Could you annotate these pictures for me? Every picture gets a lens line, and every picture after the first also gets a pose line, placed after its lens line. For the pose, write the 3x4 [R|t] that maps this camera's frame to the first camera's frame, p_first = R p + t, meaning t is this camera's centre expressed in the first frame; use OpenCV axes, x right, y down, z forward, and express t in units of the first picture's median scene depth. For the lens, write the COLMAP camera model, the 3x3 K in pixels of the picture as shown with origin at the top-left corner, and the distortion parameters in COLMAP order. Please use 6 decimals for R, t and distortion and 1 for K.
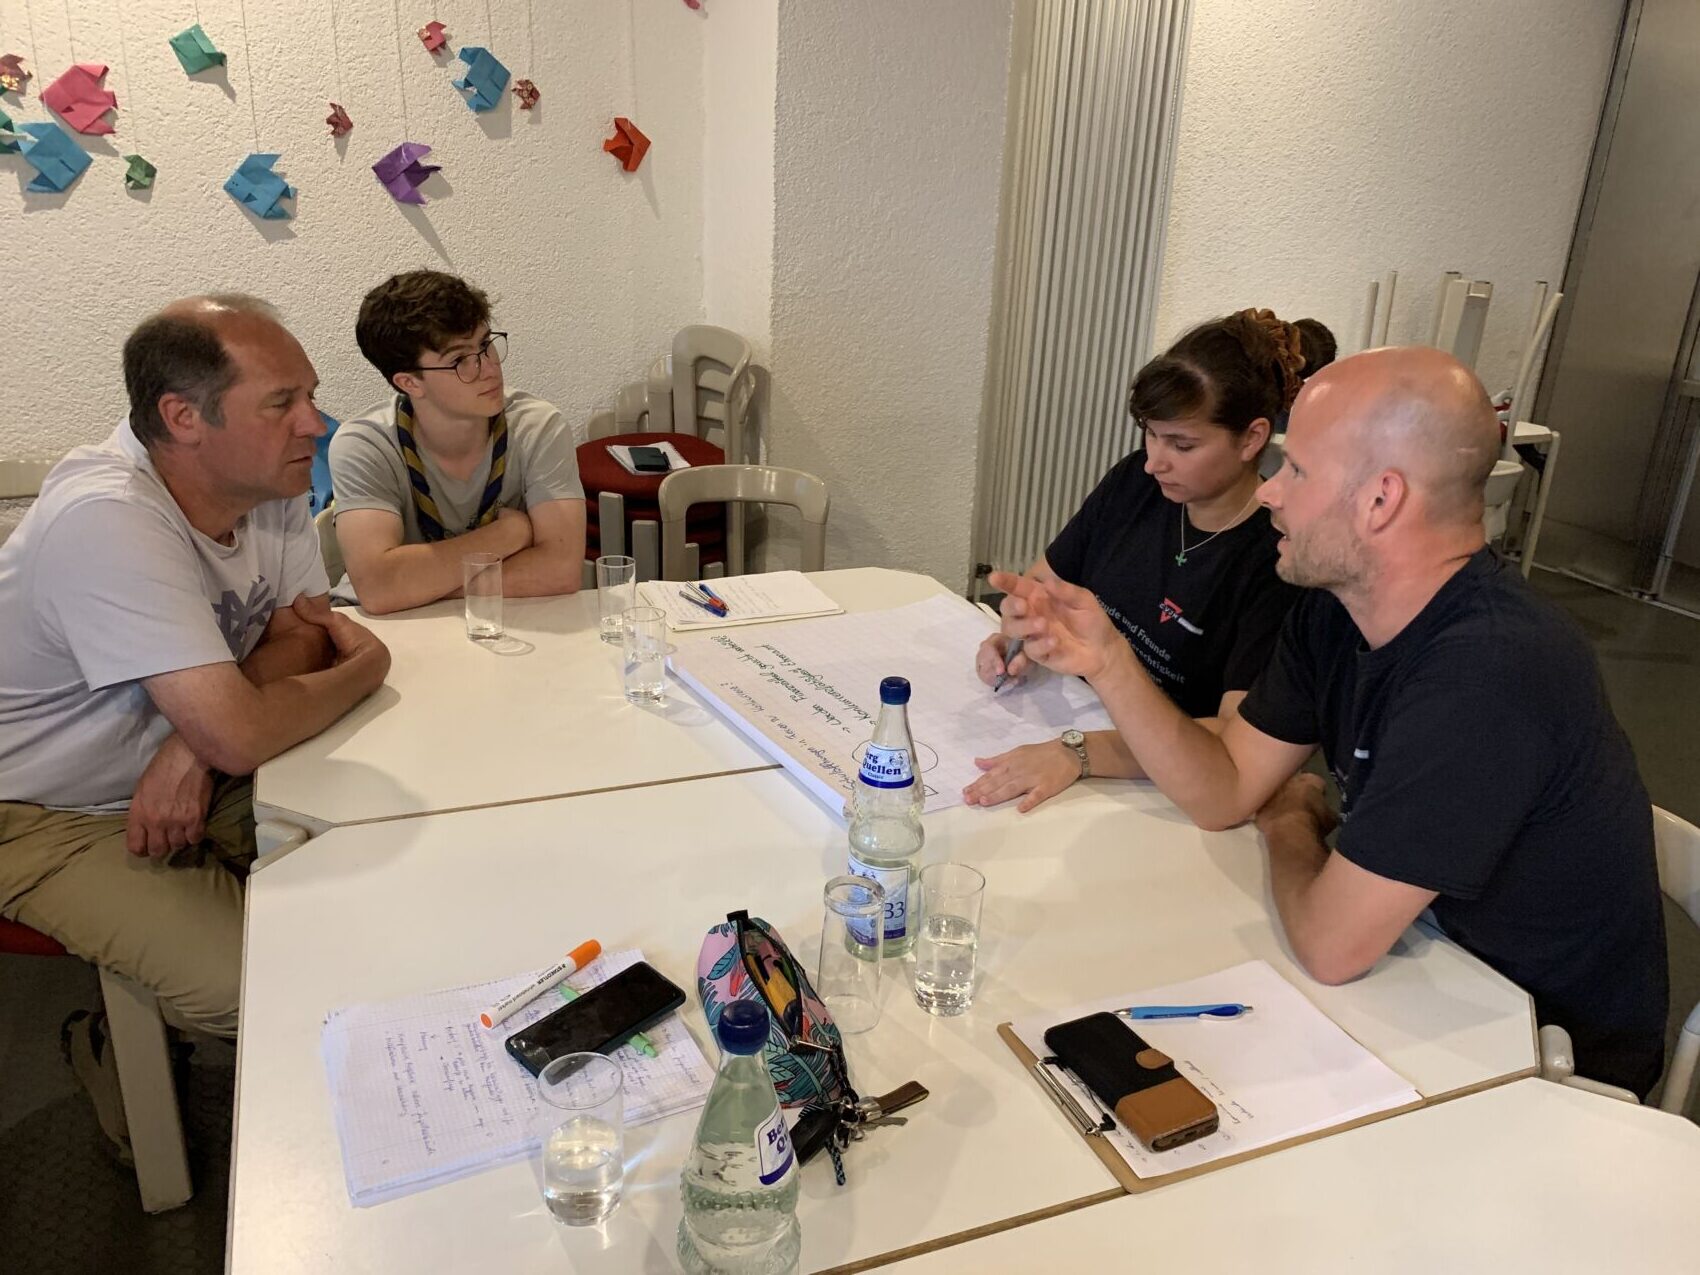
lens RADIAL K [[1278.6, 0, 850.0], [0, 1278.6, 637.5], [0, 0, 1]] dist [-0.008292, -0.006773]
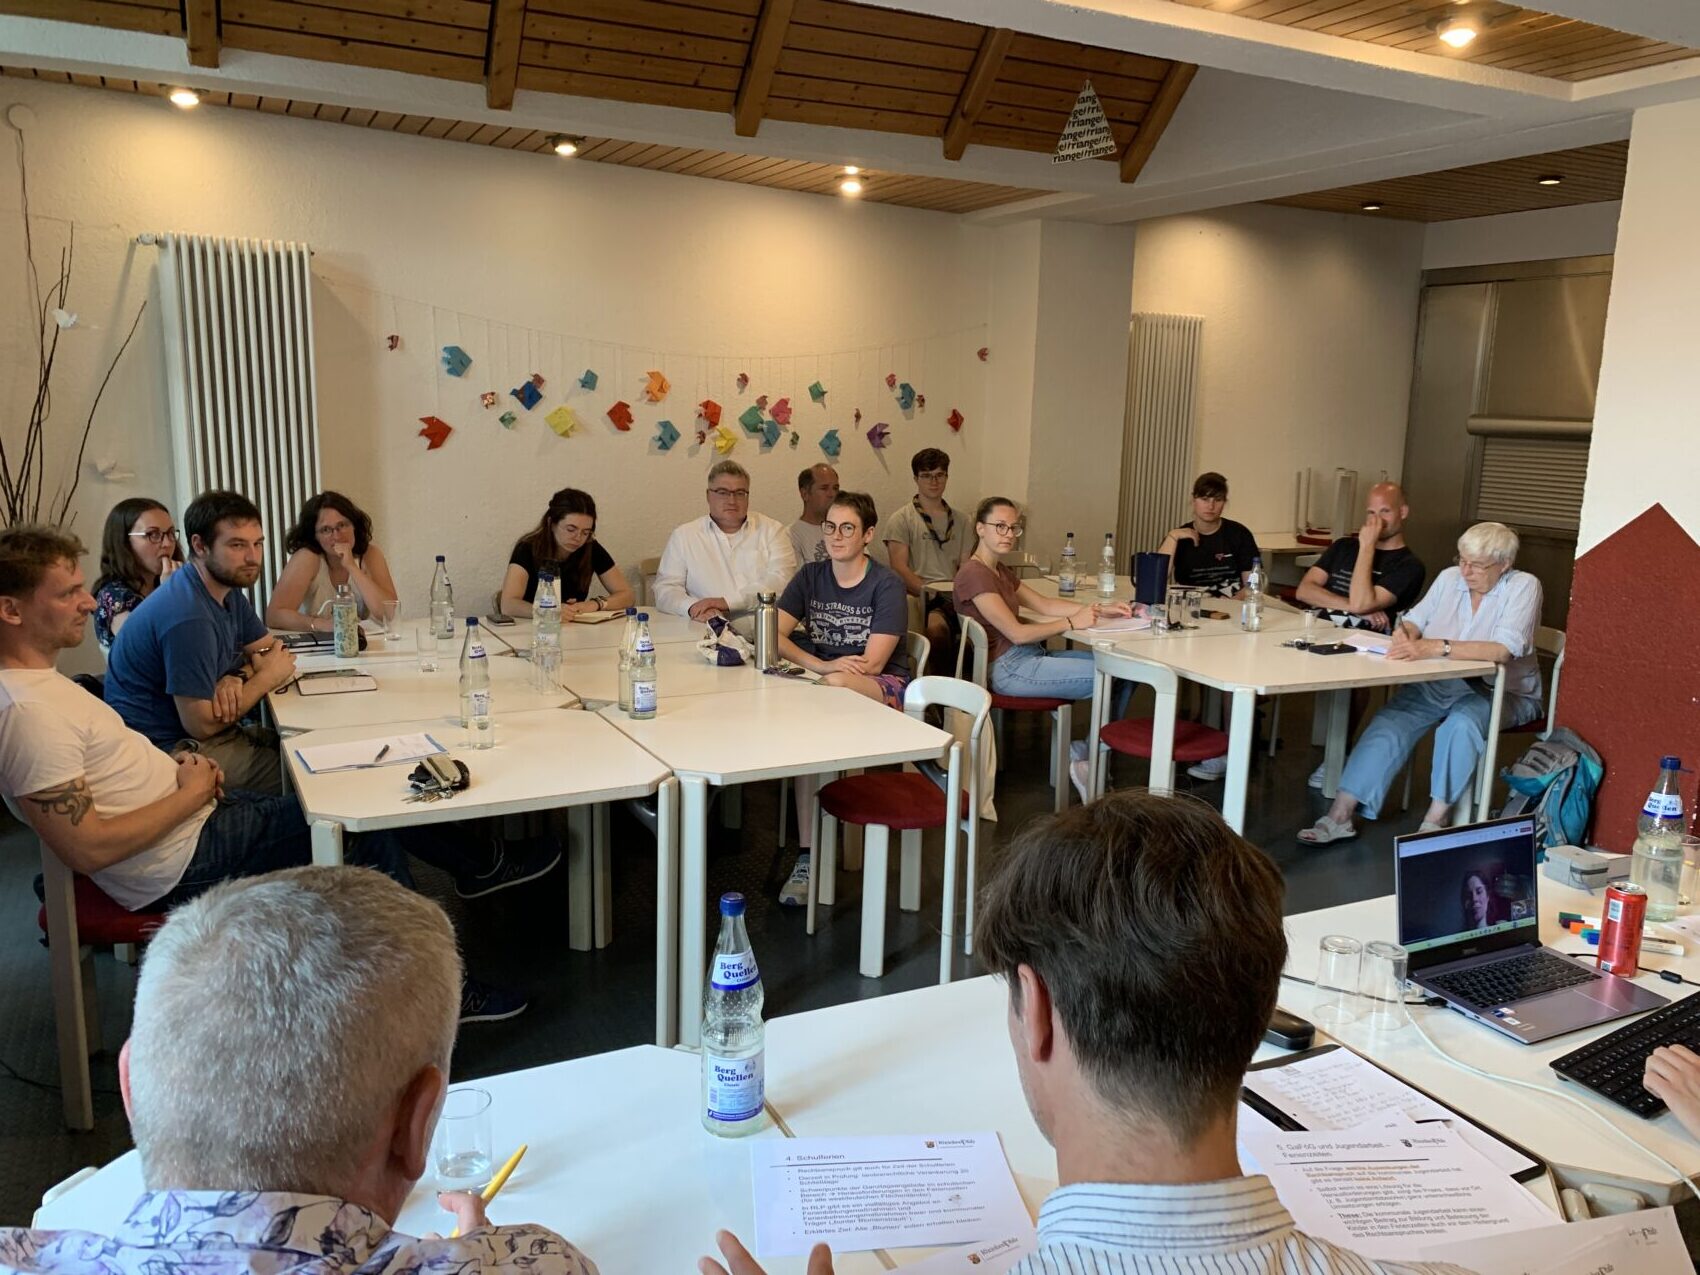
lens RADIAL K [[1278.6, 0, 850.0], [0, 1278.6, 637.5], [0, 0, 1]] dist [-0.008292, -0.006773]
pose [[0.999502, -0.029393, 0.011476, -0.451640], [0.030947, 0.984148, -0.174630, 0.417431], [-0.006162, 0.174898, 0.984567, -1.271092]]
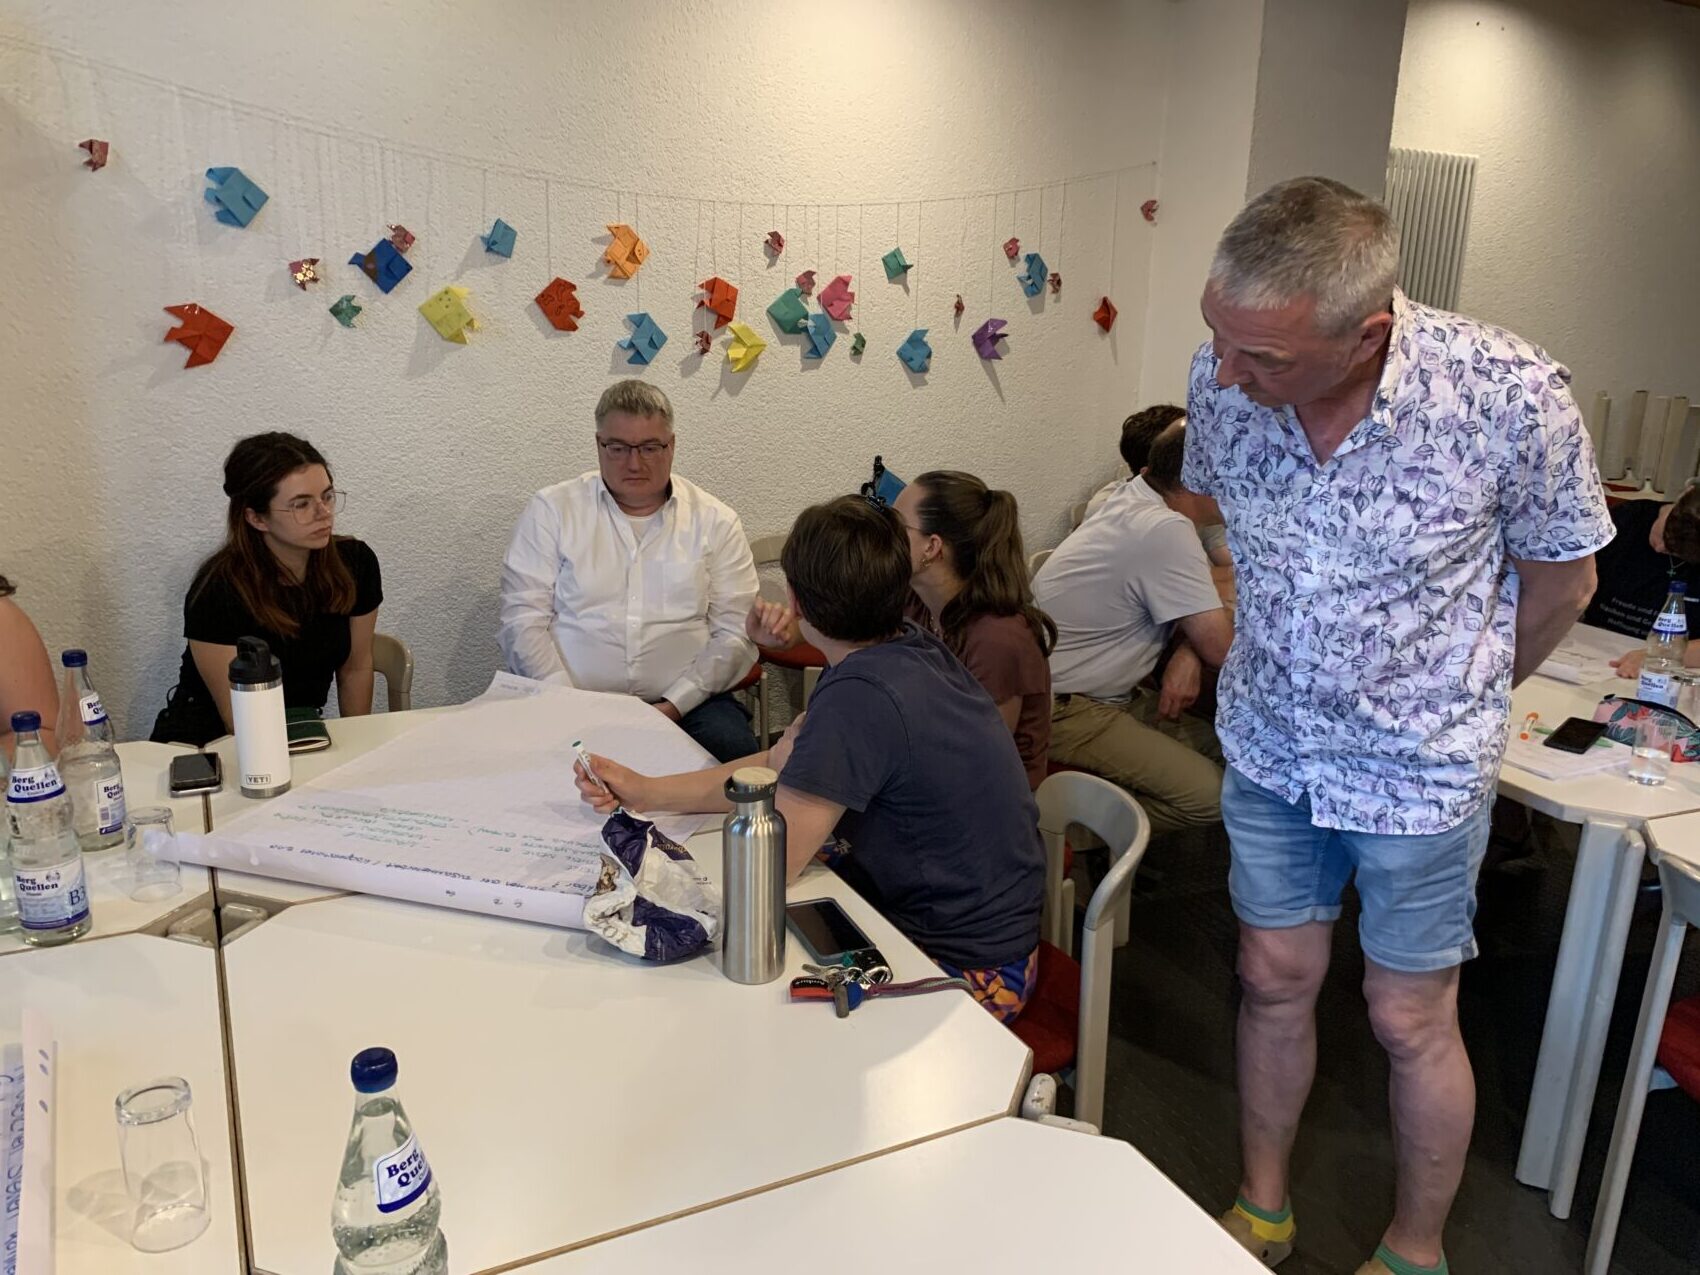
lens RADIAL K [[1297.5, 0, 847.6], [0, 1297.5, 685.5], [0, 0, 1]] dist [-0.013371, -0.000918]
pose [[0.999720, -0.020959, -0.011012, -0.517845], [0.020191, 0.997630, -0.065776, 0.125087], [0.012364, 0.065535, 0.997774, -0.457970]]
